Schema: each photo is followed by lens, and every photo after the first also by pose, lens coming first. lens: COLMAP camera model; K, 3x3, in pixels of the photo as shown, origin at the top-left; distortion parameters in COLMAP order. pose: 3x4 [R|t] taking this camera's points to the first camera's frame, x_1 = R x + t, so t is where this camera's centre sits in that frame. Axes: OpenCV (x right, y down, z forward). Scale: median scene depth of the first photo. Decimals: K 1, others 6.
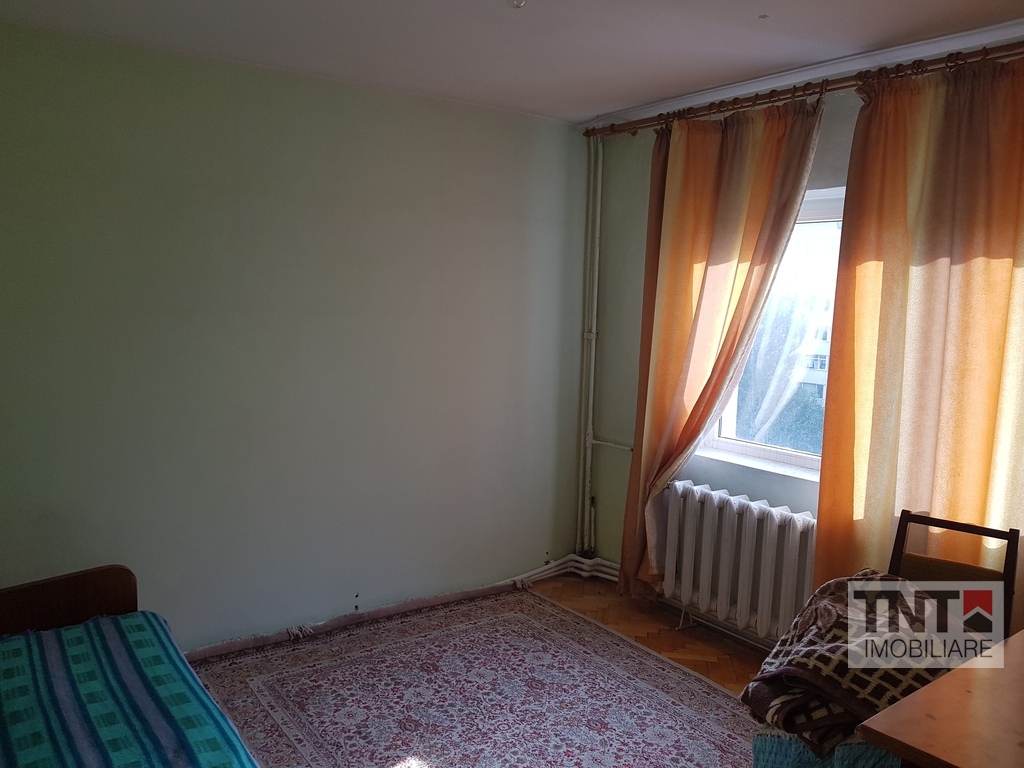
lens RADIAL K [[795.4, 0, 499.4], [0, 795.4, 396.4], [0, 0, 1]] dist [-0.007610, -0.013630]
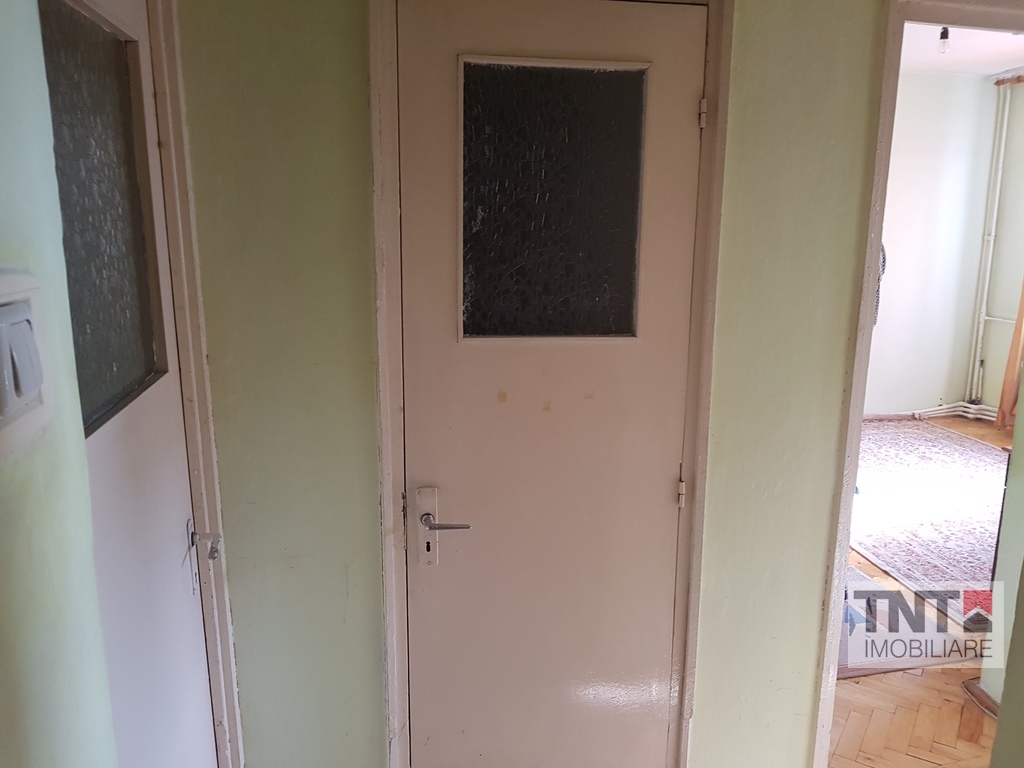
lens RADIAL K [[795.4, 0, 522.0], [0, 795.4, 393.5], [0, 0, 1]] dist [-0.007610, -0.013630]
pose [[0.904253, 0.065950, -0.421873, -0.021503], [-0.027887, 0.995013, 0.095772, 0.098158], [0.426085, -0.074838, 0.901582, -0.686976]]
